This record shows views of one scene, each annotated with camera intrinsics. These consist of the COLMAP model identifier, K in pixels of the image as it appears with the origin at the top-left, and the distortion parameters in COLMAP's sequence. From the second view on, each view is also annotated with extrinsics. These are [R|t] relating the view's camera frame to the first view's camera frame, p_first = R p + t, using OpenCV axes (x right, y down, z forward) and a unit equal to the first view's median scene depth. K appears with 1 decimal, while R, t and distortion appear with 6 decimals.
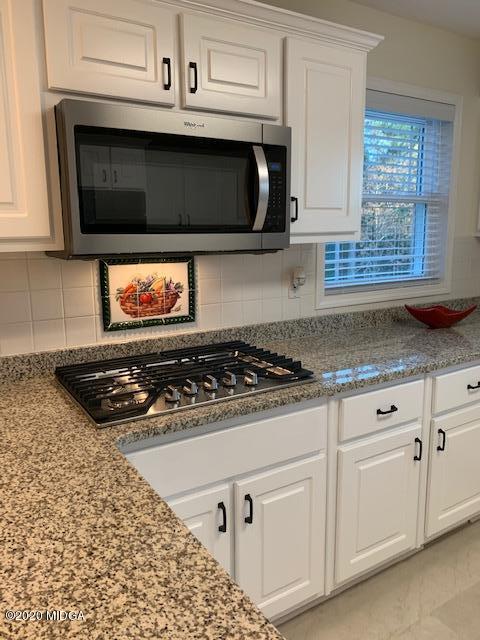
lens RADIAL K [[491.1, 0, 237.4], [0, 491.1, 318.4], [0, 0, 1]] dist [0.011092, -0.004410]
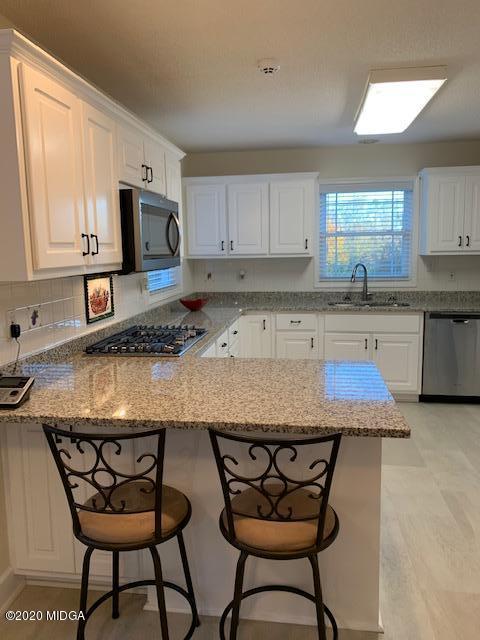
lens RADIAL K [[491.1, 0, 237.4], [0, 491.1, 318.4], [0, 0, 1]] dist [0.011092, -0.004410]
pose [[0.643701, -0.110681, 0.757231, -1.085383], [0.148408, 0.988756, 0.018365, 0.047314], [-0.750749, 0.100558, 0.652889, -0.327556]]
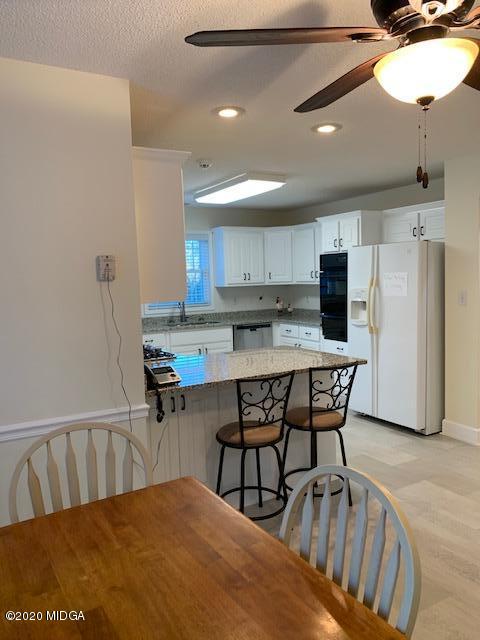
lens RADIAL K [[484.0, 0, 231.8], [0, 484.0, 320.9], [0, 0, 1]] dist [0.003556, -0.001121]
pose [[0.047347, -0.081231, 0.995570, -2.030107], [0.209928, 0.975237, 0.069588, -0.071136], [-0.976570, 0.205703, 0.063227, 0.318161]]
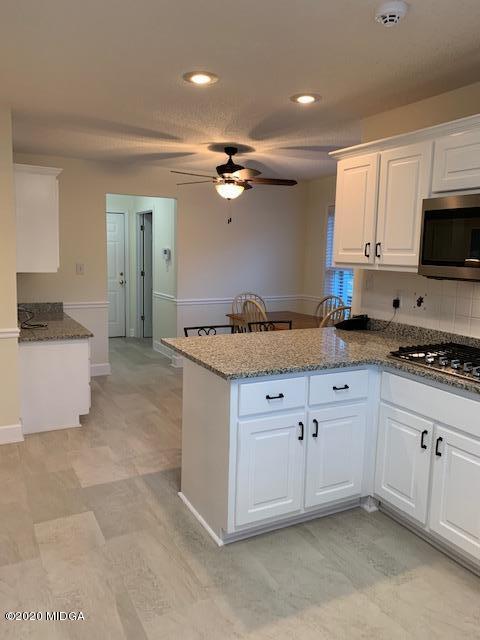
lens RADIAL K [[491.1, 0, 237.4], [0, 491.1, 318.4], [0, 0, 1]] dist [0.011092, -0.004410]
pose [[-0.068157, 0.147093, -0.986772, 1.214902], [-0.201612, 0.966635, 0.158017, -0.090872], [0.977091, 0.209715, -0.036227, 0.283547]]
